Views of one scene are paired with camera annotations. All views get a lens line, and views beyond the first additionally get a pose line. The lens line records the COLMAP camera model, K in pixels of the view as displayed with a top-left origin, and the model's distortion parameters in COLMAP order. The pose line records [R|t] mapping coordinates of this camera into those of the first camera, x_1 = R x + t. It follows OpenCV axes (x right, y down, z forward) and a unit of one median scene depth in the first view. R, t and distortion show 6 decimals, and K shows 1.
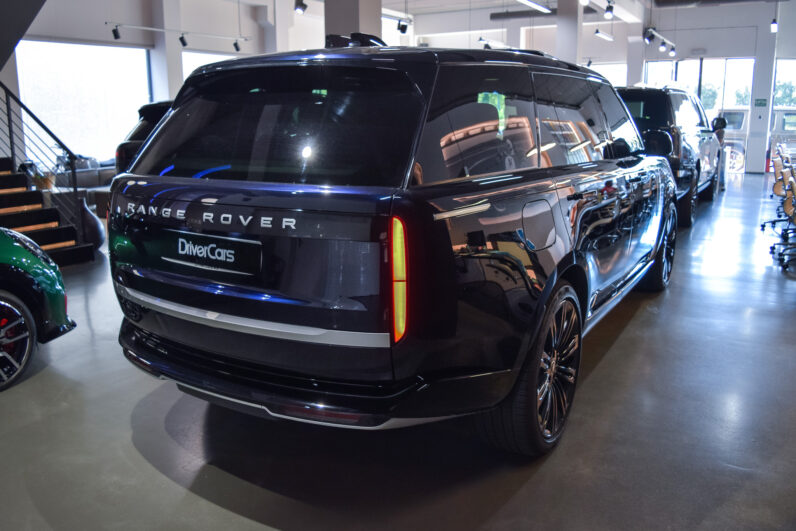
lens RADIAL K [[622.3, 0, 398.0], [0, 622.3, 265.5], [0, 0, 1]] dist [-0.087435, 0.004071]
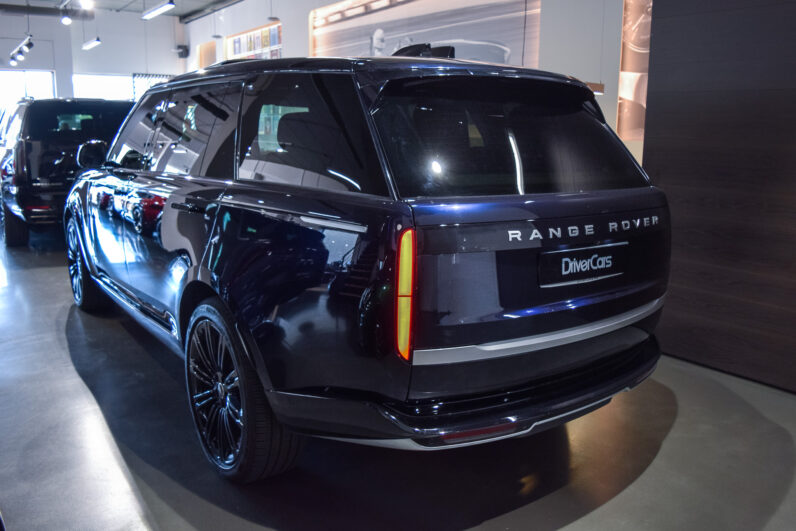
lens RADIAL K [[622.3, 0, 398.0], [0, 622.3, 265.5], [0, 0, 1]] dist [-0.087435, 0.004071]
pose [[0.402946, -0.176368, 0.898069, -1.312994], [0.197145, 0.974948, 0.103011, -0.181394], [-0.893738, 0.135541, 0.427622, 0.841689]]
